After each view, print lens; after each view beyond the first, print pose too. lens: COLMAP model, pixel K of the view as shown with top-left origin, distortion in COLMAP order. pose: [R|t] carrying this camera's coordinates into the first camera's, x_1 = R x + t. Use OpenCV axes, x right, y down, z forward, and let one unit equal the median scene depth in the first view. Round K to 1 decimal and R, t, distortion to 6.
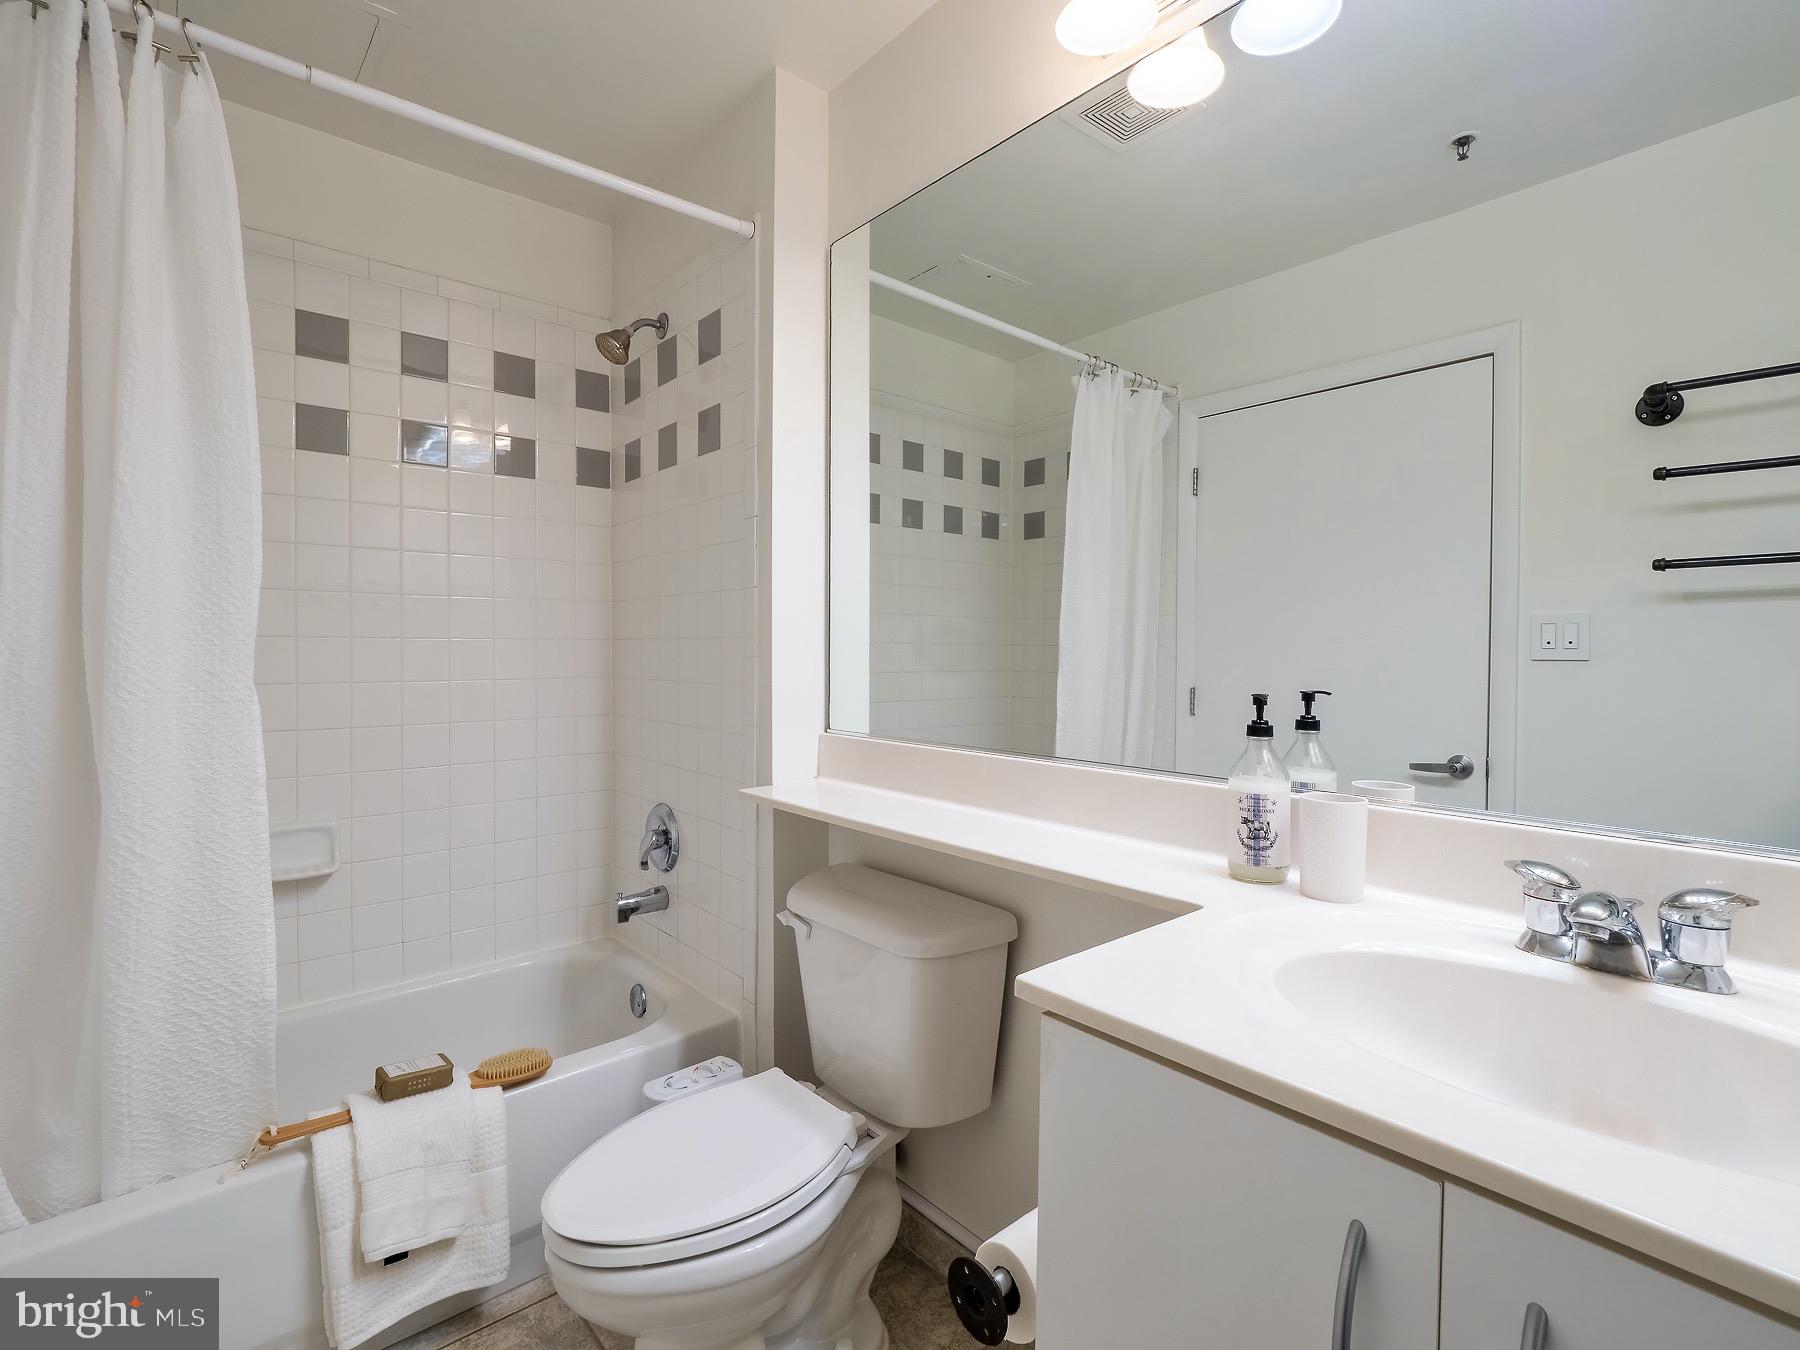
lens RADIAL K [[862.0, 0, 893.8], [0, 862.0, 670.7], [0, 0, 1]] dist [0.004158, 0.000402]
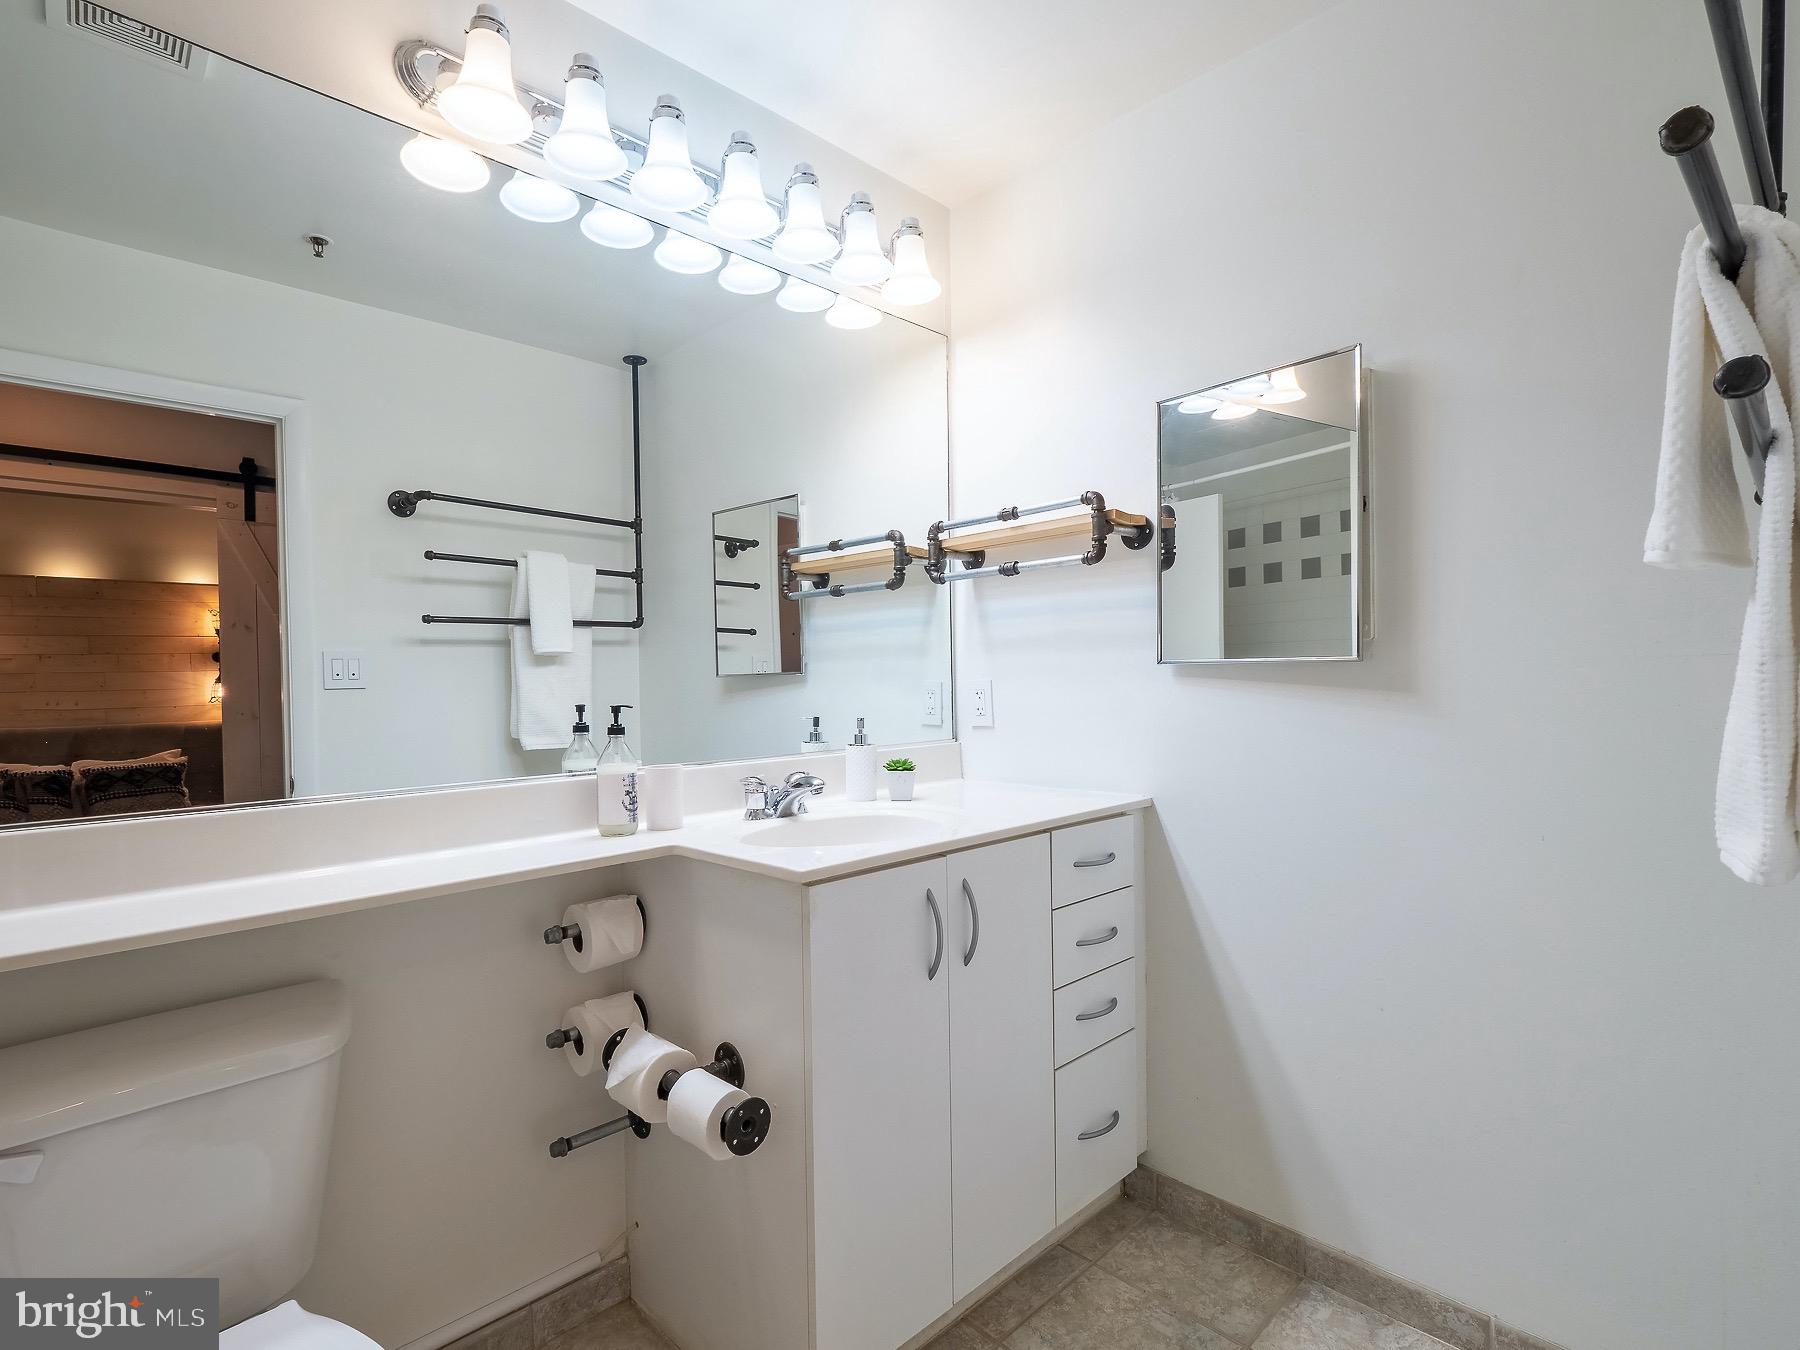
lens RADIAL K [[862.0, 0, 893.7], [0, 862.0, 679.8], [0, 0, 1]] dist [0.004158, 0.000402]
pose [[-0.072038, -0.004574, 0.997391, -0.999999], [0.038466, 0.999233, 0.007361, -0.008013], [-0.996660, 0.038896, -0.071807, 0.613728]]
